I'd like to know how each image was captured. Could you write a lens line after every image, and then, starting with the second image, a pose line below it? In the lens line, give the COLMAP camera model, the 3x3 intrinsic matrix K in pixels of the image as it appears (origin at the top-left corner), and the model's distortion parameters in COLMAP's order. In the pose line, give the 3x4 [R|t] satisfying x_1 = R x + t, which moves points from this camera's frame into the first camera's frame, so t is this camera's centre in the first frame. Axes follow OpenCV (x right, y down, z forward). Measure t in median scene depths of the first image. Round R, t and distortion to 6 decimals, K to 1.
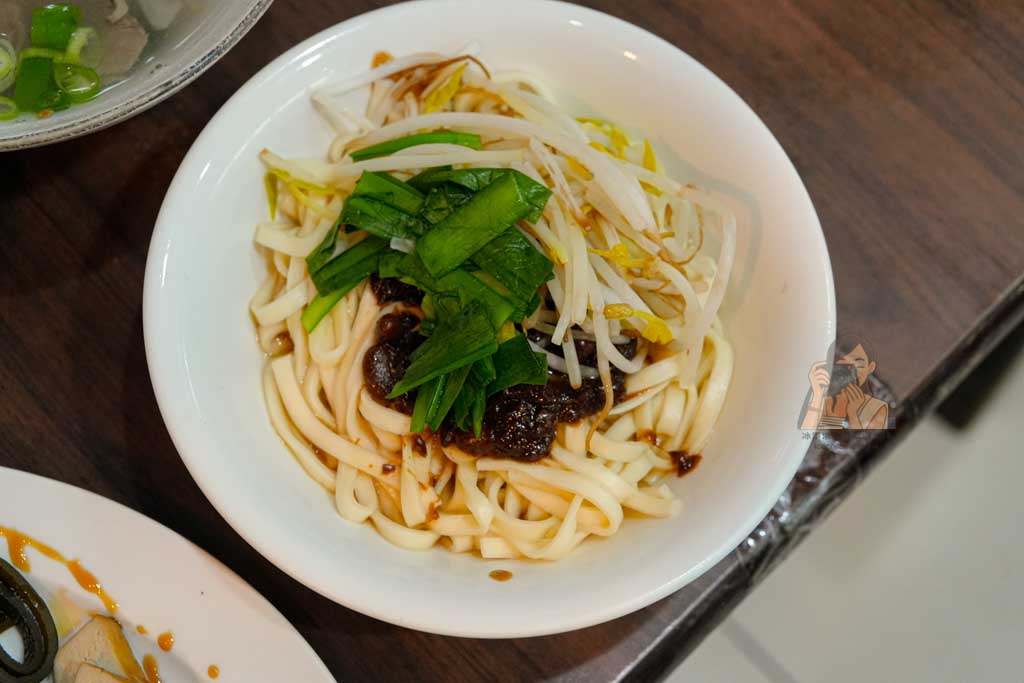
lens RADIAL K [[1510.4, 0, 516.8], [0, 1510.4, 345.3], [0, 0, 1]] dist [-0.003689, 0.000000]
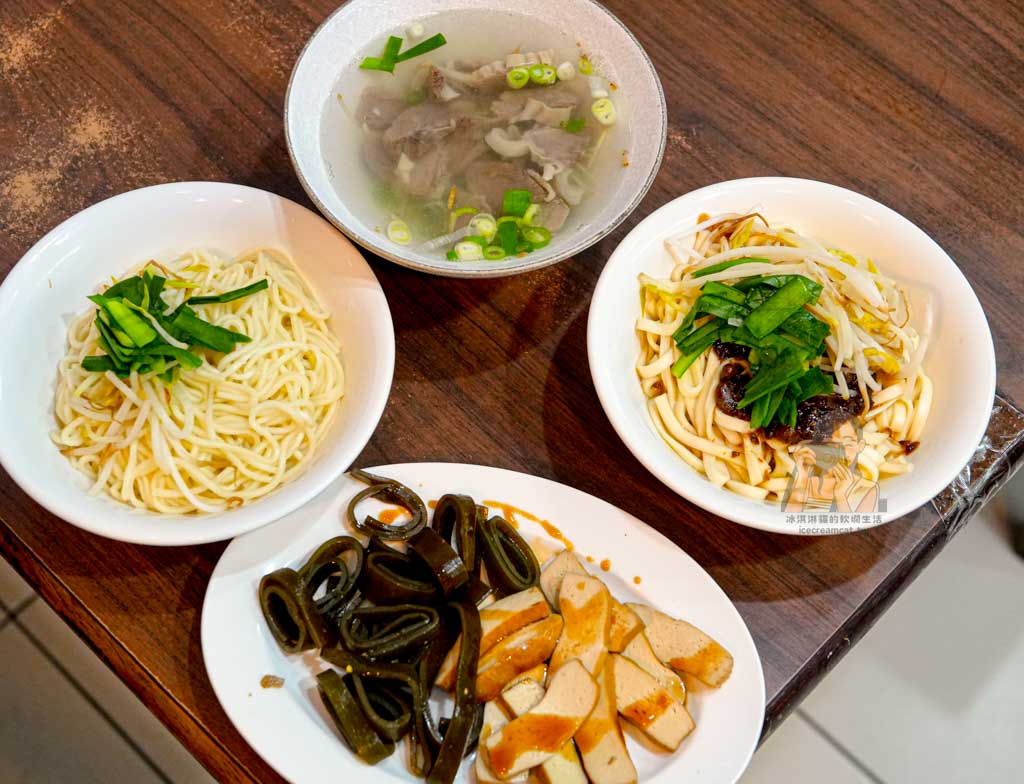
lens RADIAL K [[1788.4, 0, 502.2], [0, 1788.4, 390.9], [0, 0, 1]] dist [0.019090, 0.000000]
pose [[0.999117, -0.041256, 0.007941, -0.348834], [0.041937, 0.990702, -0.129428, 0.252961], [-0.002527, 0.129647, 0.991557, -0.955033]]
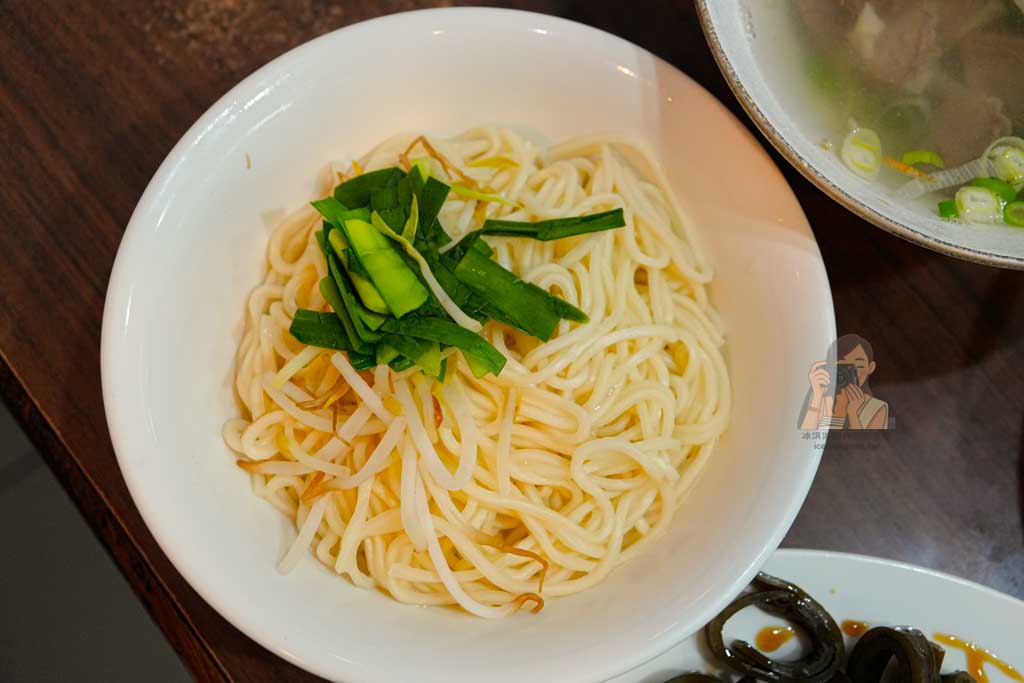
lens RADIAL K [[1510.4, 0, 518.1], [0, 1510.4, 339.0], [0, 0, 1]] dist [-0.003689, 0.000000]
pose [[0.994964, 0.096645, -0.026585, -0.619225], [-0.095567, 0.994650, 0.039211, -0.083927], [0.030232, -0.036473, 0.998877, 0.028501]]
